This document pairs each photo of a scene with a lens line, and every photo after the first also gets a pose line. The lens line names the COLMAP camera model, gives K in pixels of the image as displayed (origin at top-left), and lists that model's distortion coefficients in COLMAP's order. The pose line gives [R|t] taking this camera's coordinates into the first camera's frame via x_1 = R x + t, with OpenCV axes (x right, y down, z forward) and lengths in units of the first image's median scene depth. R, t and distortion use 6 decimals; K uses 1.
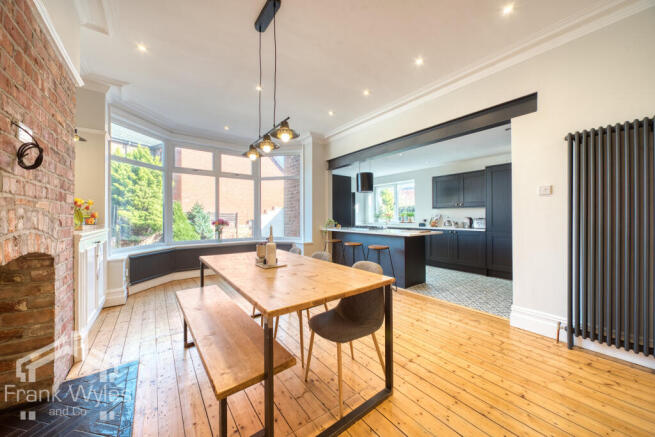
lens RADIAL K [[229.6, 0, 332.2], [0, 229.6, 215.9], [0, 0, 1]] dist [0.000798, -0.000264]
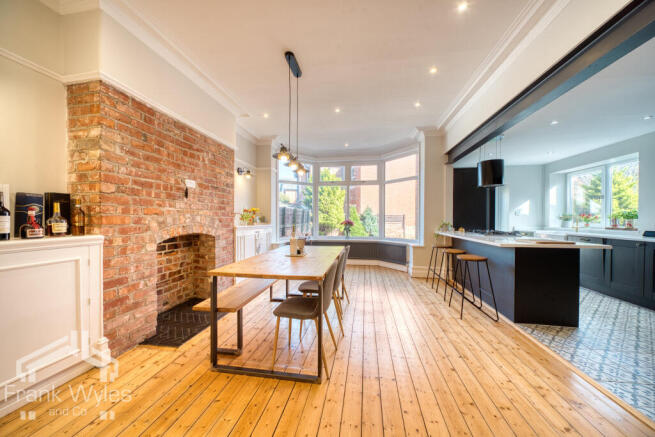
lens RADIAL K [[229.6, 0, 332.7], [0, 229.6, 221.0], [0, 0, 1]] dist [0.000798, -0.000264]
pose [[0.687340, 0.011306, -0.726248, 0.335190], [-0.000343, 0.999884, 0.015240, 0.000358], [0.726336, -0.010226, 0.687264, 0.098669]]
